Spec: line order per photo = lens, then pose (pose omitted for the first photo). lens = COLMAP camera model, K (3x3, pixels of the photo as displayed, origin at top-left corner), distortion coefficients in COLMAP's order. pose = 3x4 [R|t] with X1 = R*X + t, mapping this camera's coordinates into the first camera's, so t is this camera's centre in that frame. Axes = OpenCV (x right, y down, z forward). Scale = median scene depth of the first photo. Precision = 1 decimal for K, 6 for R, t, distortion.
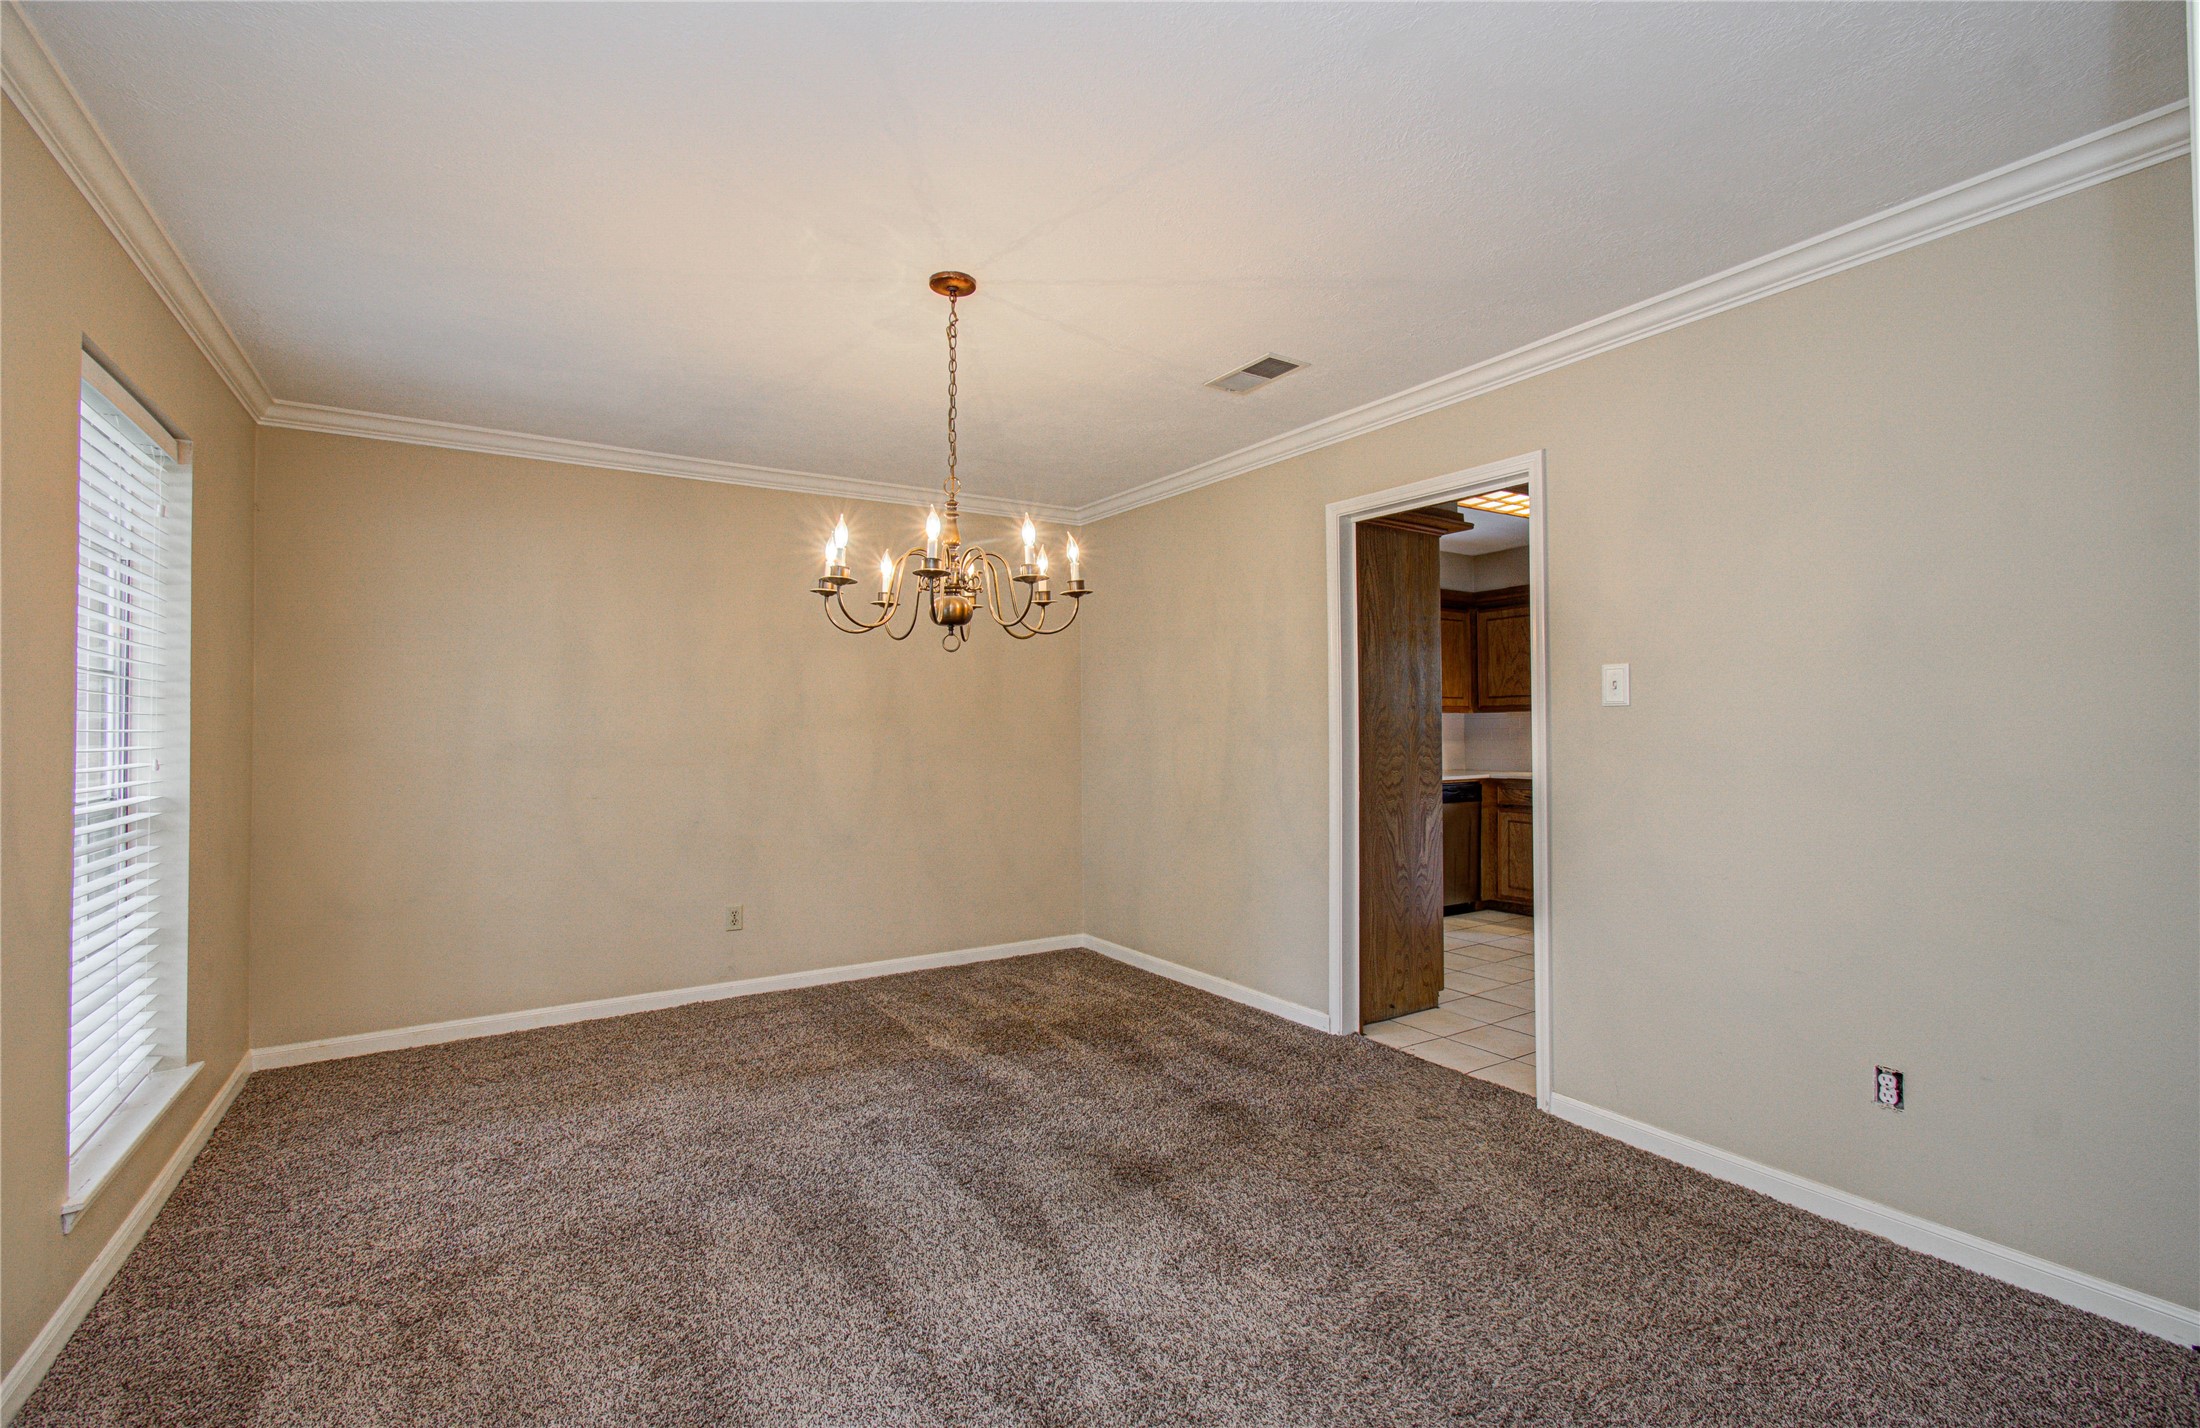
lens RADIAL K [[958.8, 0, 1108.3], [0, 958.8, 708.2], [0, 0, 1]] dist [-0.001978, 0.009811]
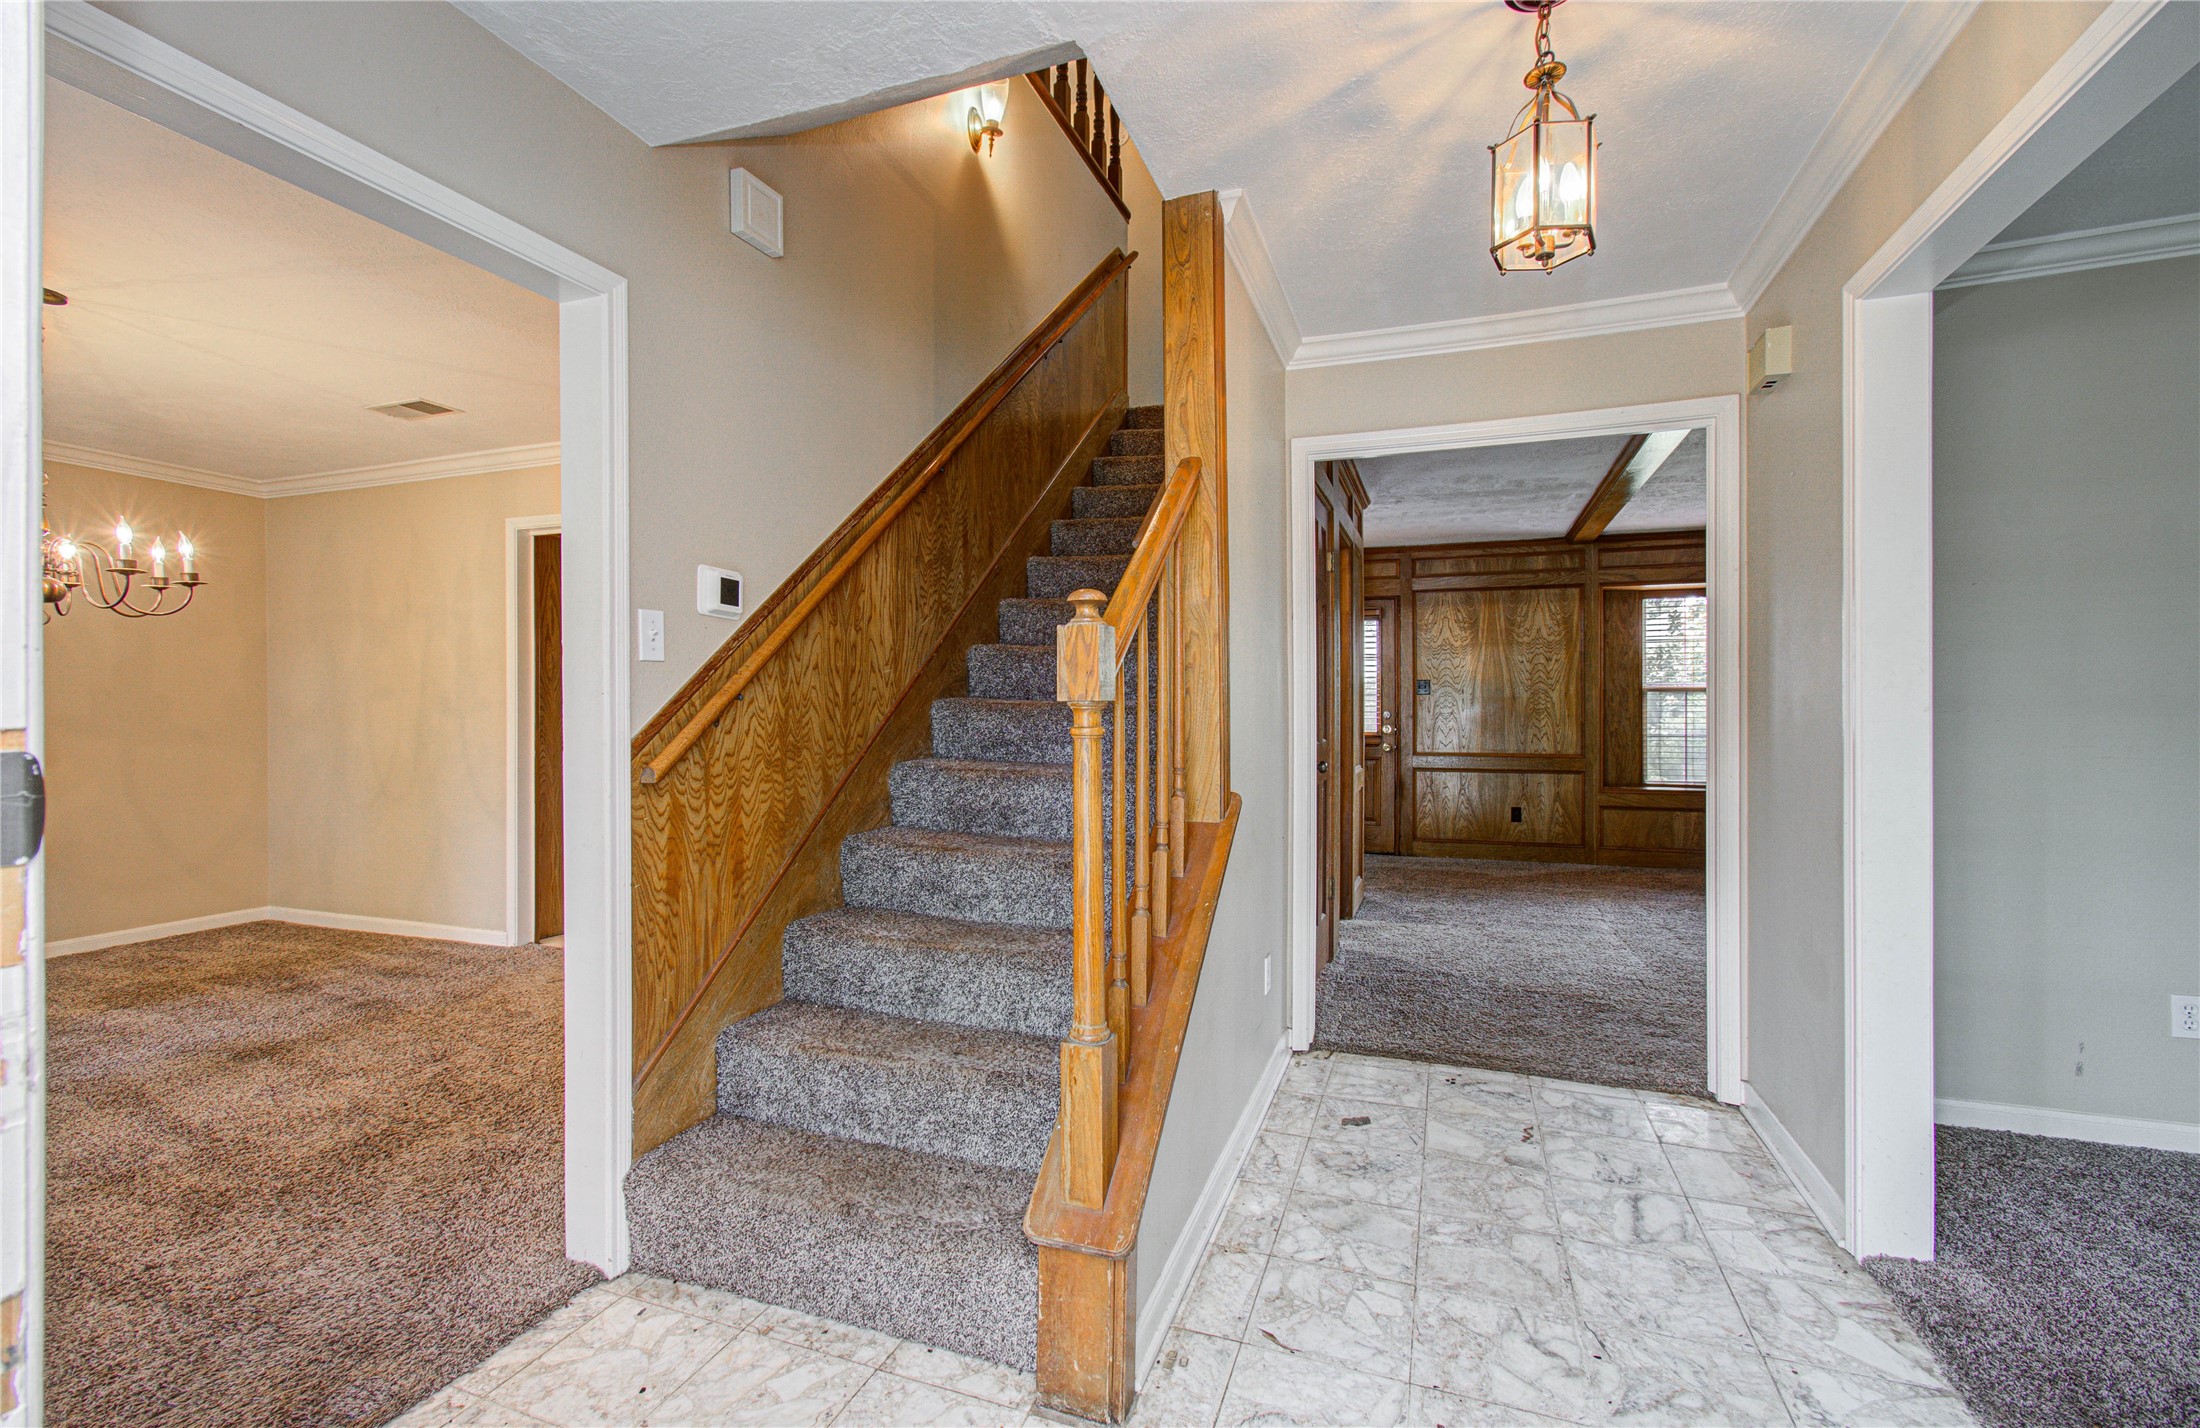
lens RADIAL K [[958.8, 0, 1090.5], [0, 958.8, 715.9], [0, 0, 1]] dist [-0.001978, 0.009811]
pose [[0.814972, -0.001784, 0.579497, 0.140385], [-0.013144, 0.999681, 0.021561, 0.003658], [-0.579351, -0.025189, 0.814689, -0.485385]]
